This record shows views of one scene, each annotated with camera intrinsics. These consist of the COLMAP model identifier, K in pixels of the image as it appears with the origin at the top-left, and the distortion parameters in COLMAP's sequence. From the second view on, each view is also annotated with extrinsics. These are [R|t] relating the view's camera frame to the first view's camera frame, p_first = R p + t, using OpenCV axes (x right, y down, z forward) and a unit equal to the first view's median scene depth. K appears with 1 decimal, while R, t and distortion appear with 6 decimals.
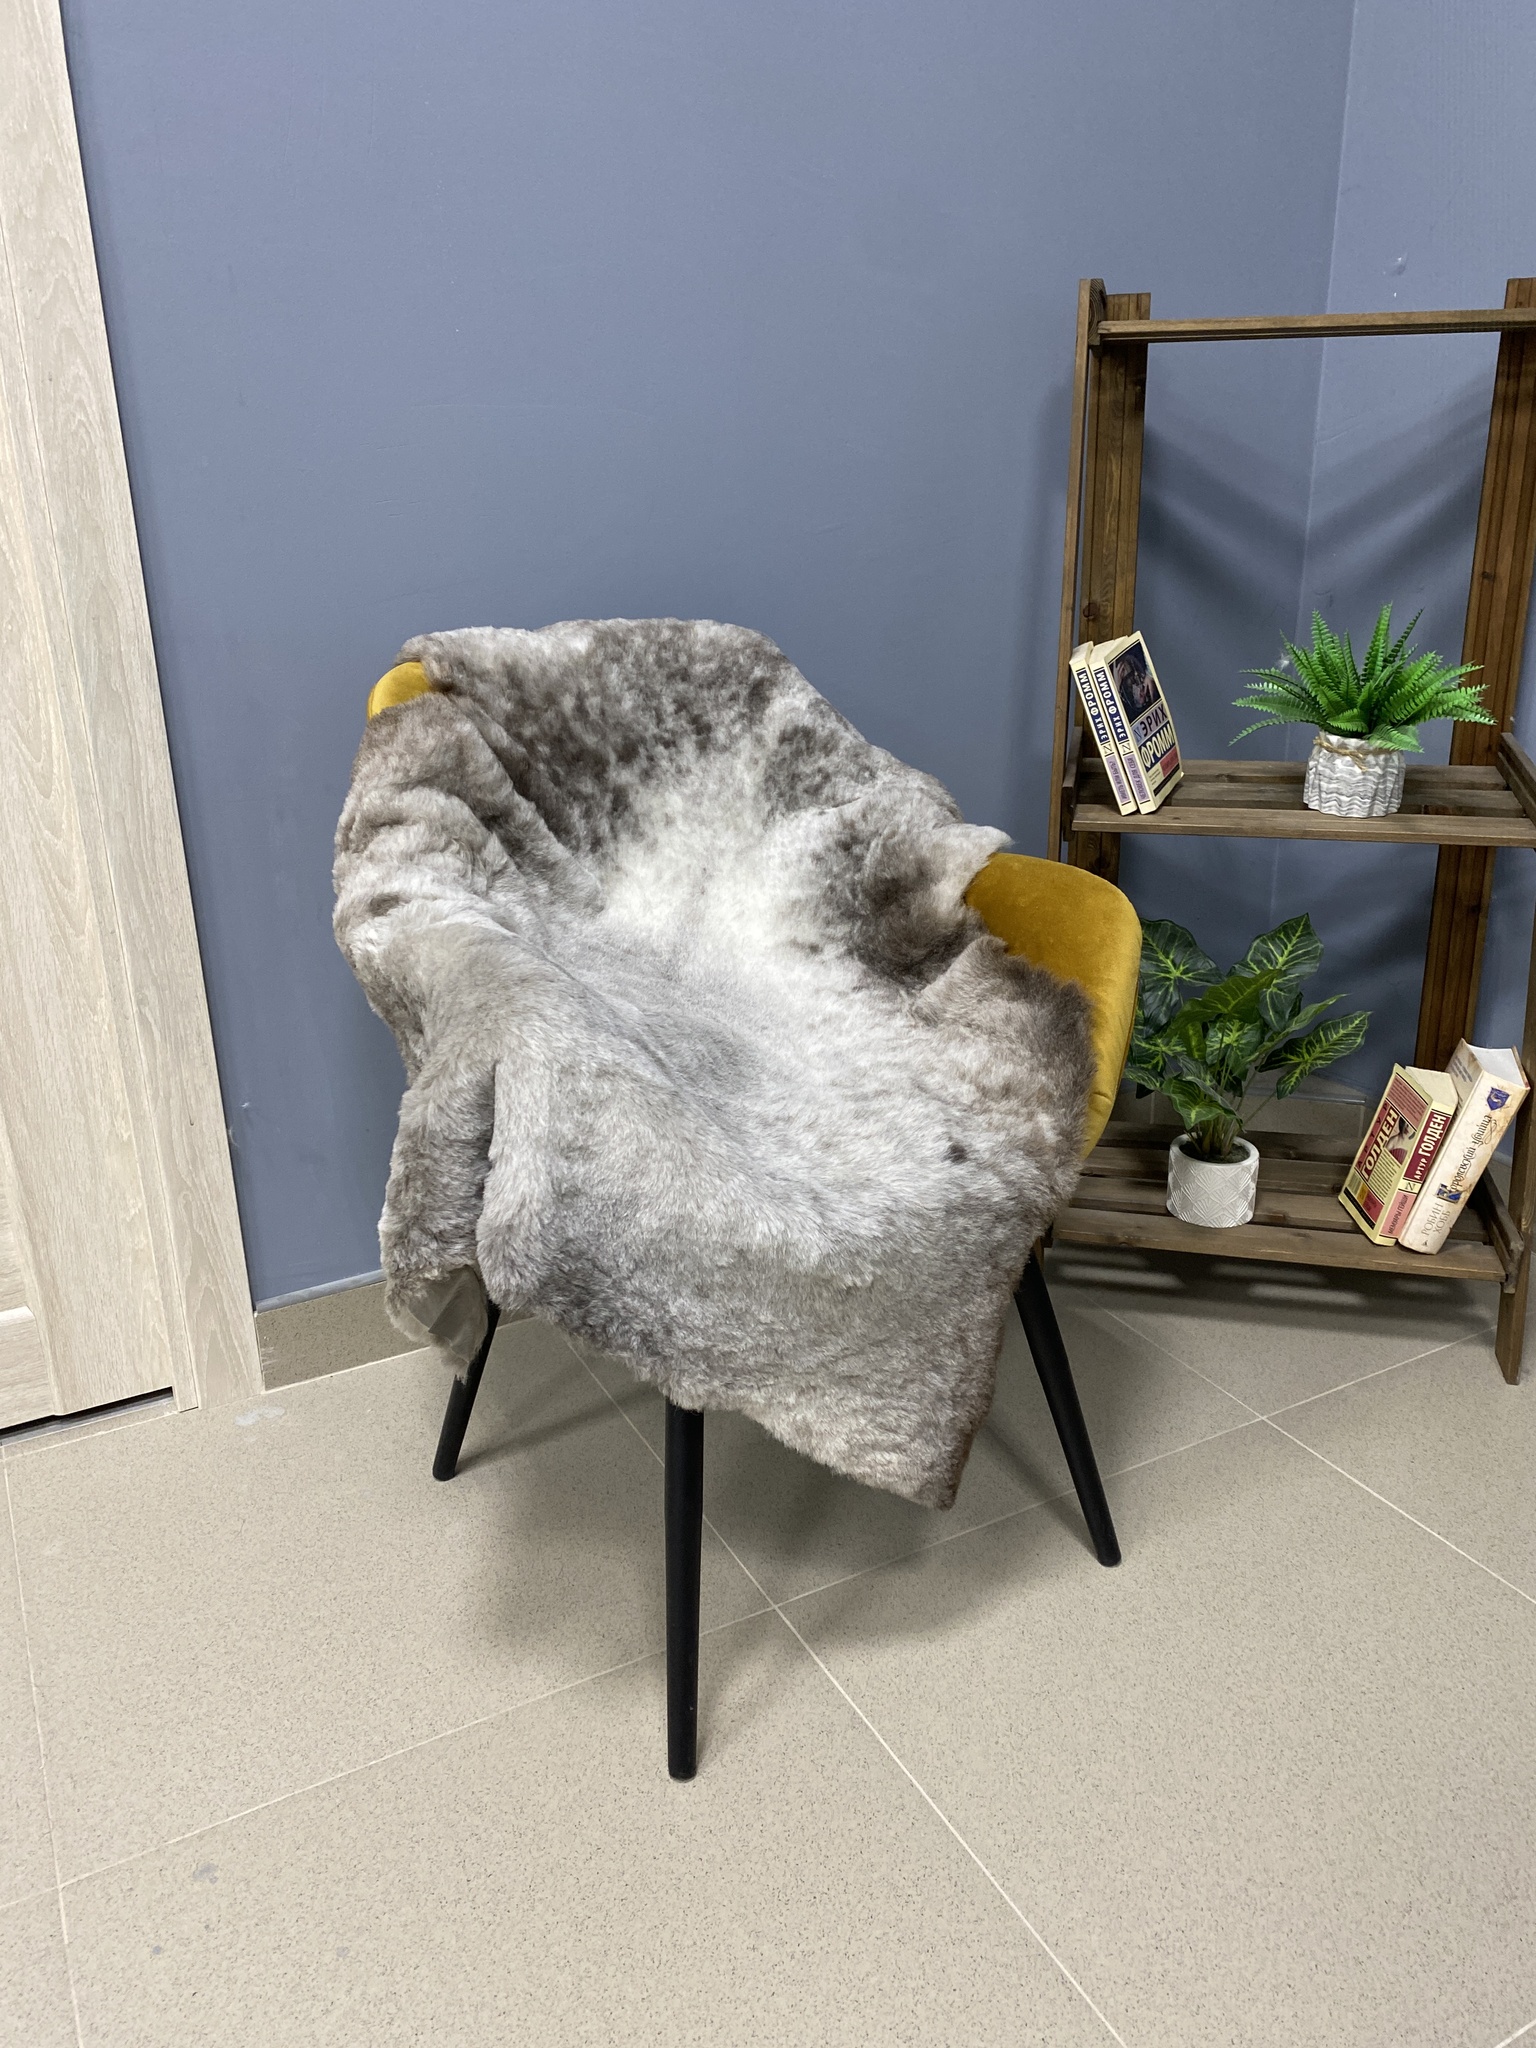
lens RADIAL K [[1554.2, 0, 768.0], [0, 1554.2, 1024.0], [0, 0, 1]] dist [0.202948, -0.531288]
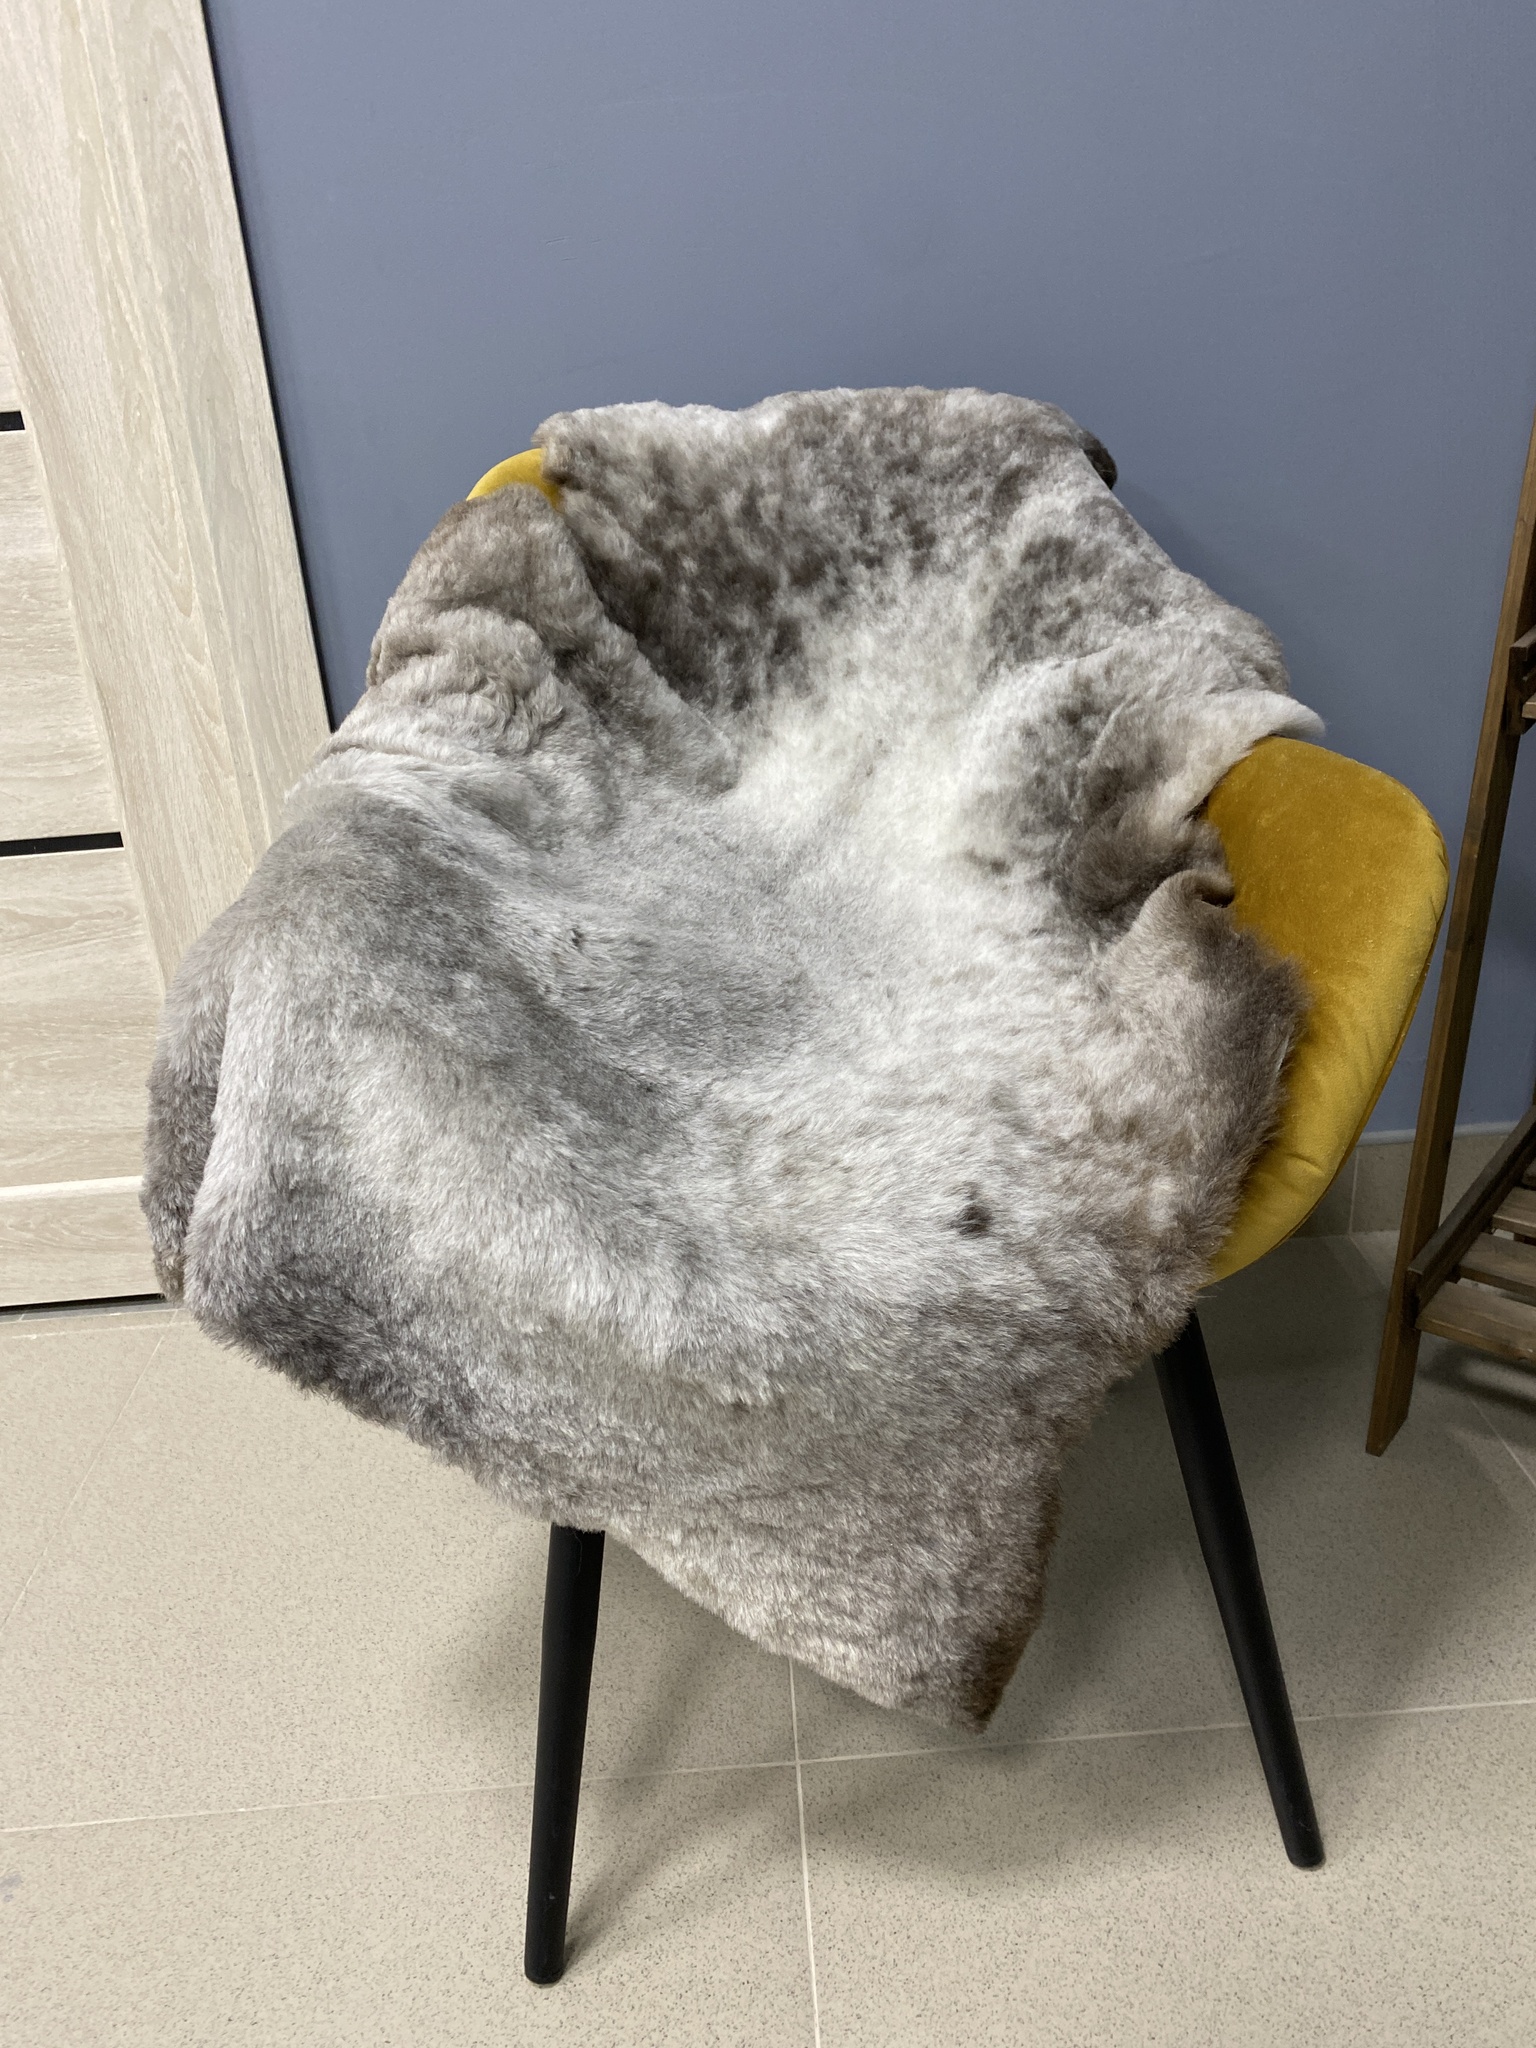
lens RADIAL K [[1567.6, 0, 764.4], [0, 1567.6, 1039.8], [0, 0, 1]] dist [0.090781, -0.184166]
pose [[0.899561, 0.136719, -0.414846, 0.231297], [-0.101963, 0.989240, 0.104919, -0.034538], [0.424727, -0.052083, 0.903822, 0.325594]]
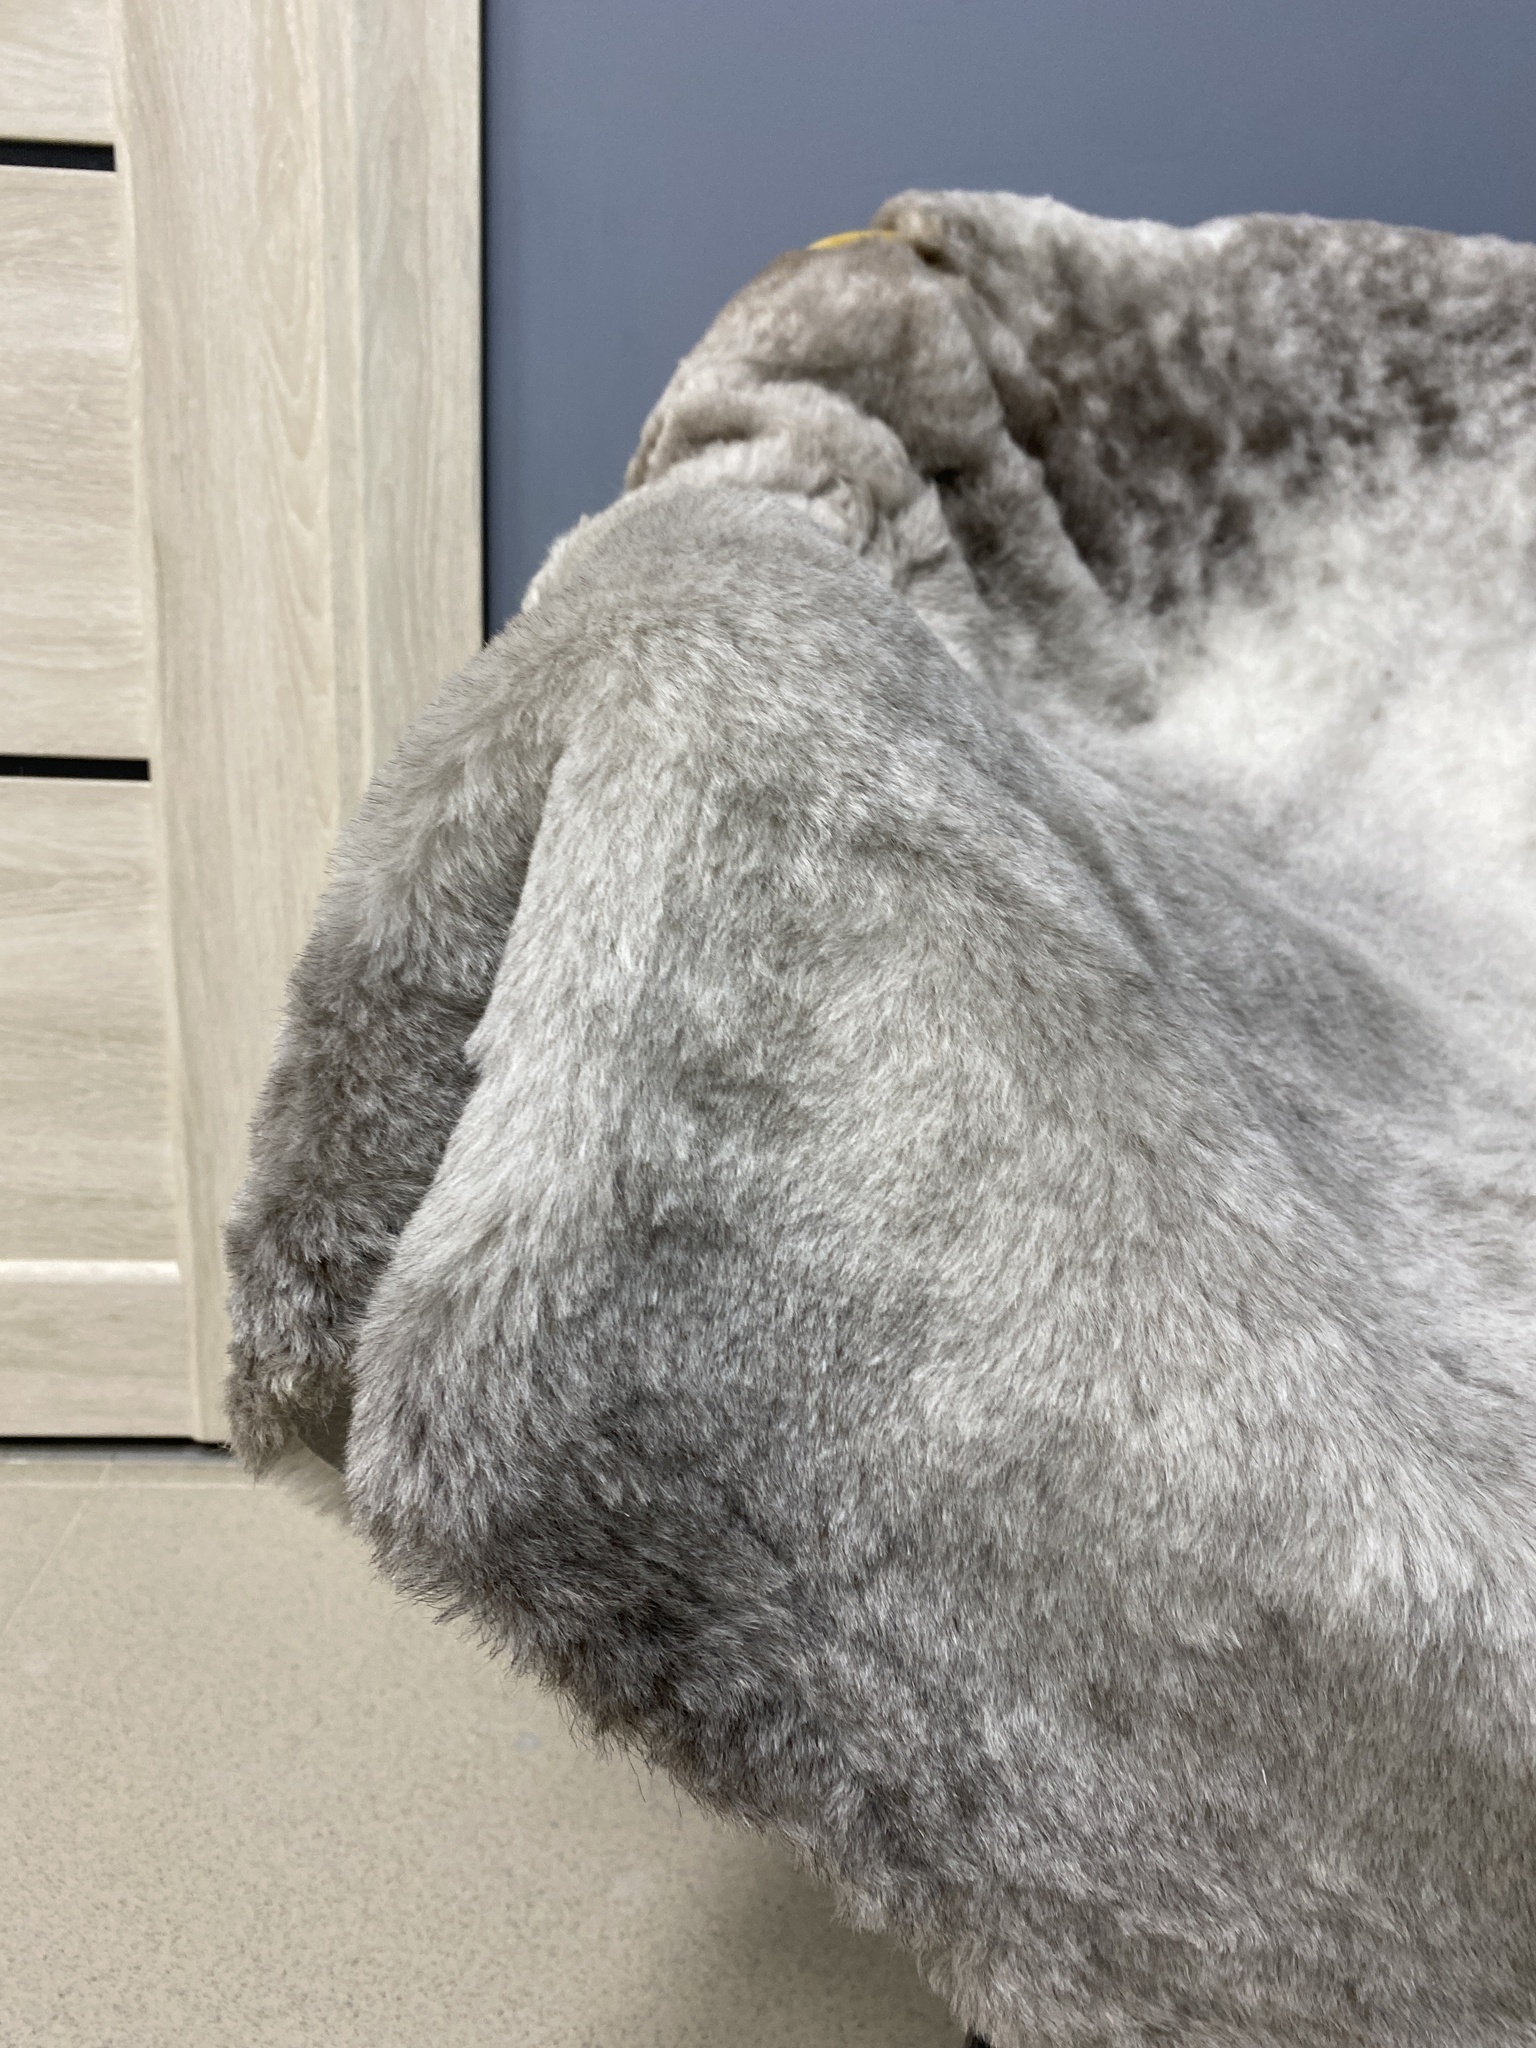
lens RADIAL K [[1590.3, 0, 786.2], [0, 1590.3, 990.6], [0, 0, 1]] dist [0.003178, -0.002597]
pose [[0.907343, 0.169760, -0.384592, -0.005295], [-0.203051, 0.978023, -0.047344, 0.052584], [0.368102, 0.121050, 0.921872, 0.515951]]
